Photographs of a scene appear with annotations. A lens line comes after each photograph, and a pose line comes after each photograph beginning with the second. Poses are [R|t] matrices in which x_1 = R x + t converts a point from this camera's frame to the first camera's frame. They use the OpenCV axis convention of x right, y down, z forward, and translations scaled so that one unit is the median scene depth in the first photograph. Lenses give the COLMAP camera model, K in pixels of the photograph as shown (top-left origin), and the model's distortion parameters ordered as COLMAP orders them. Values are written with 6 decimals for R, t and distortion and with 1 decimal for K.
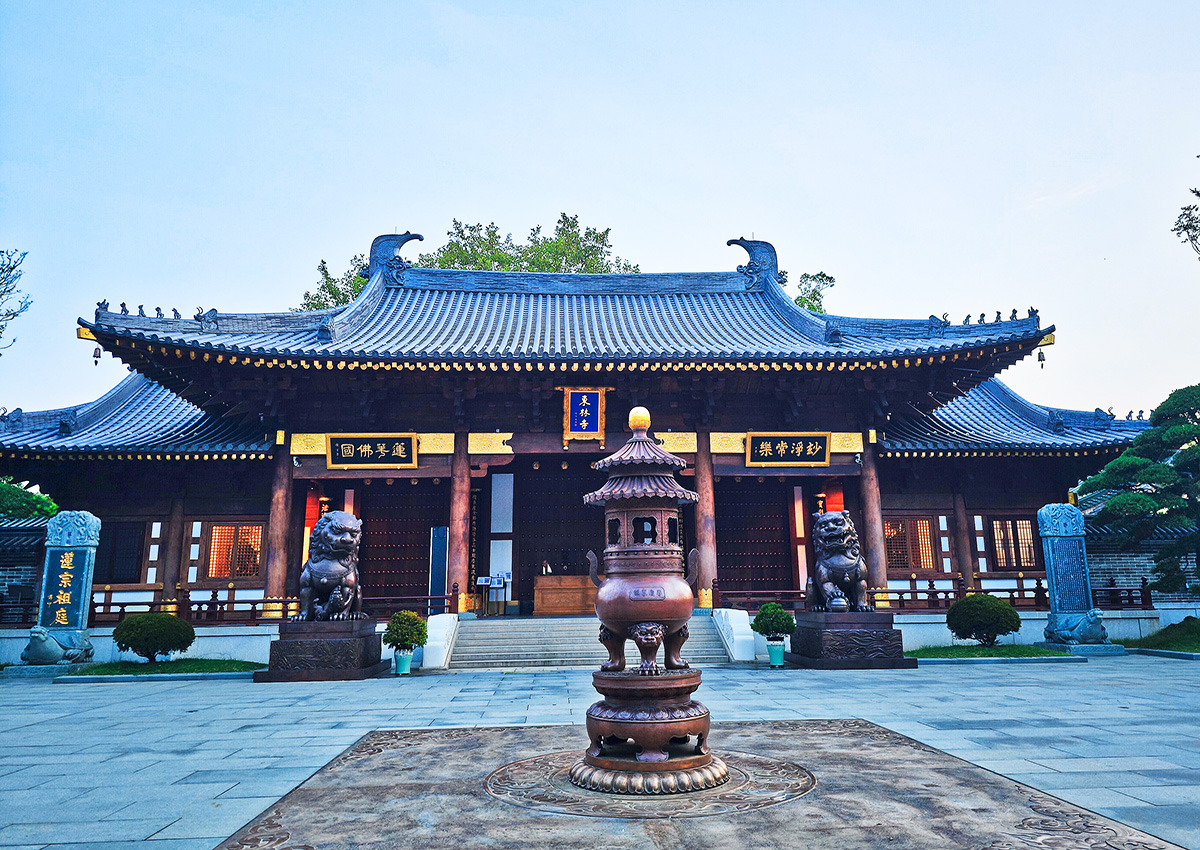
lens RADIAL K [[980.6, 0, 605.1], [0, 980.6, 390.0], [0, 0, 1]] dist [0.113005, -0.182219]
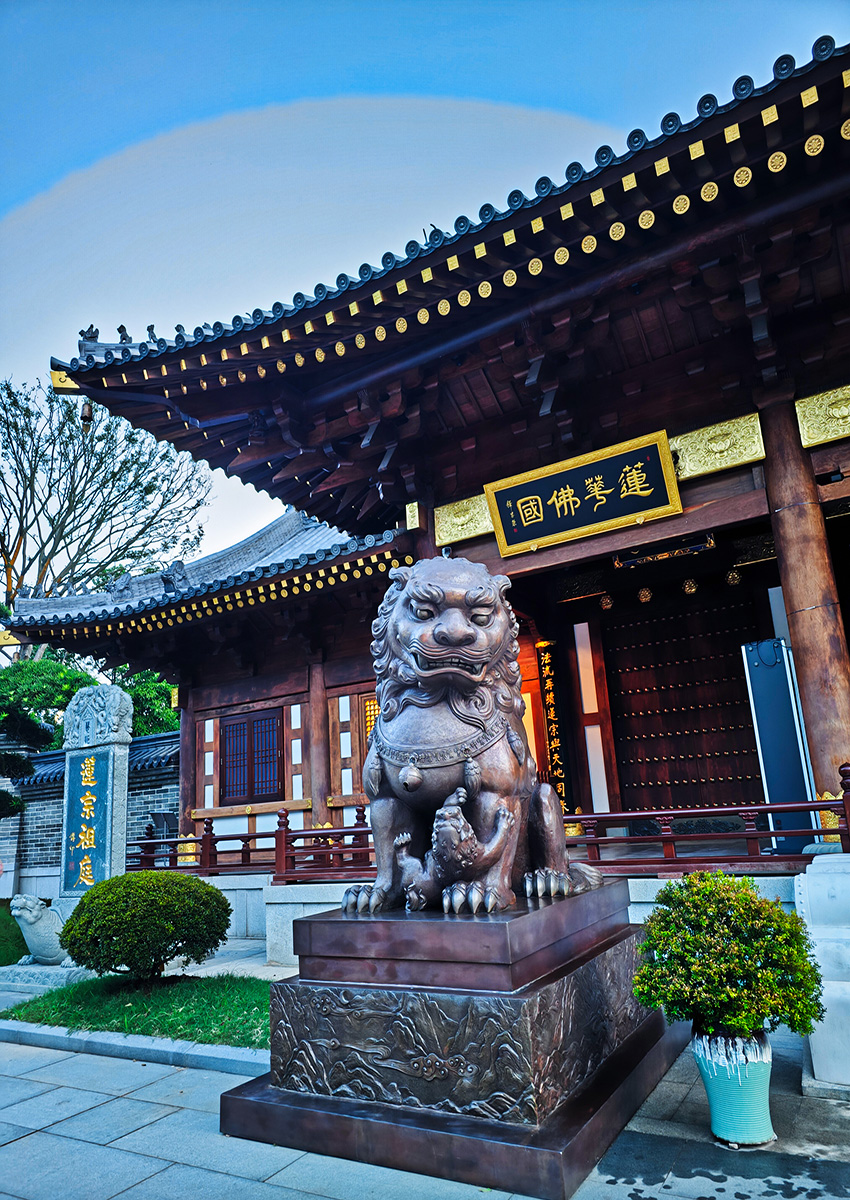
lens RADIAL K [[850.3, 0, 401.6], [0, 850.3, 603.0], [0, 0, 1]] dist [0.090390, -0.169072]
pose [[0.853595, -0.168579, -0.492906, -0.116786], [0.160342, 0.985279, -0.059301, 0.122420], [0.495647, -0.028414, 0.868059, 0.608871]]
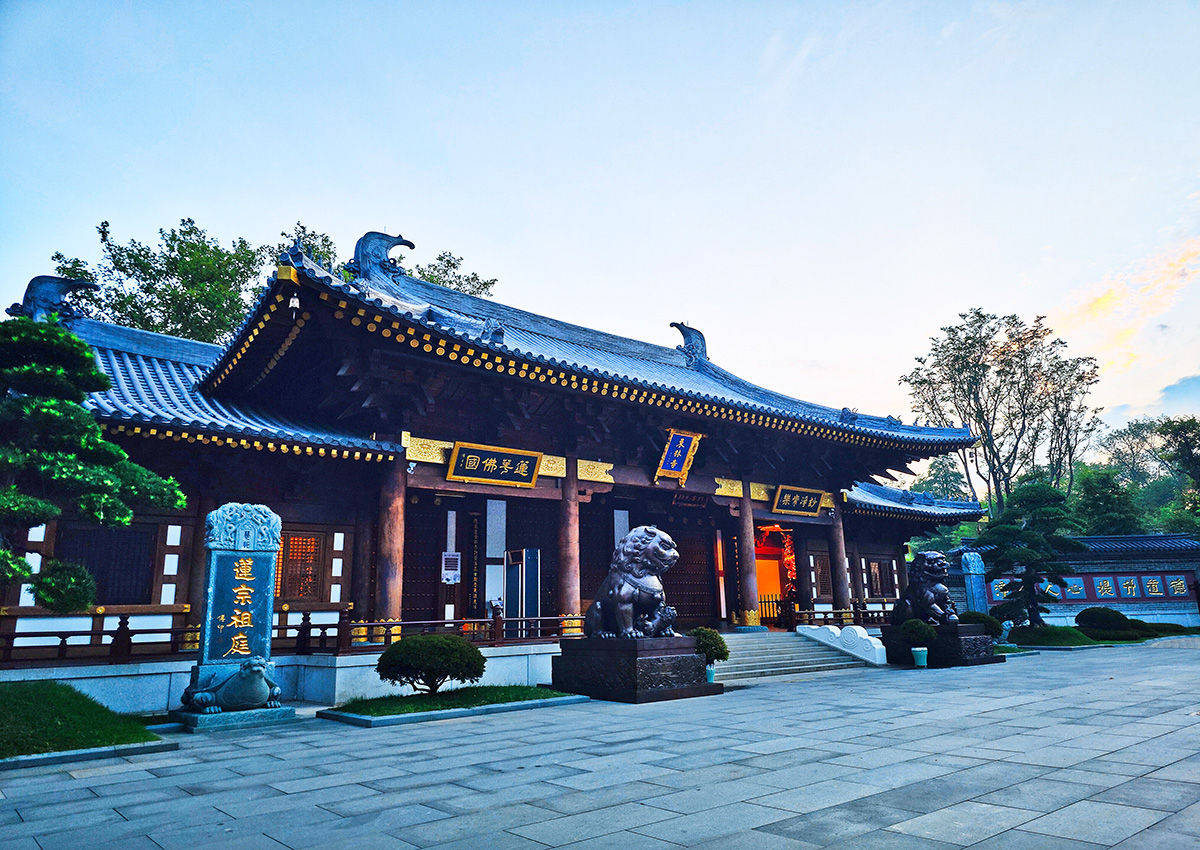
lens RADIAL K [[850.3, 0, 600.0], [0, 850.3, 425.0], [0, 0, 1]] dist [0.090390, -0.169072]
pose [[0.753443, 0.139564, 0.642531, -0.704238], [-0.118566, 0.990032, -0.076012, 0.073925], [-0.646735, -0.018911, 0.762481, 0.306950]]
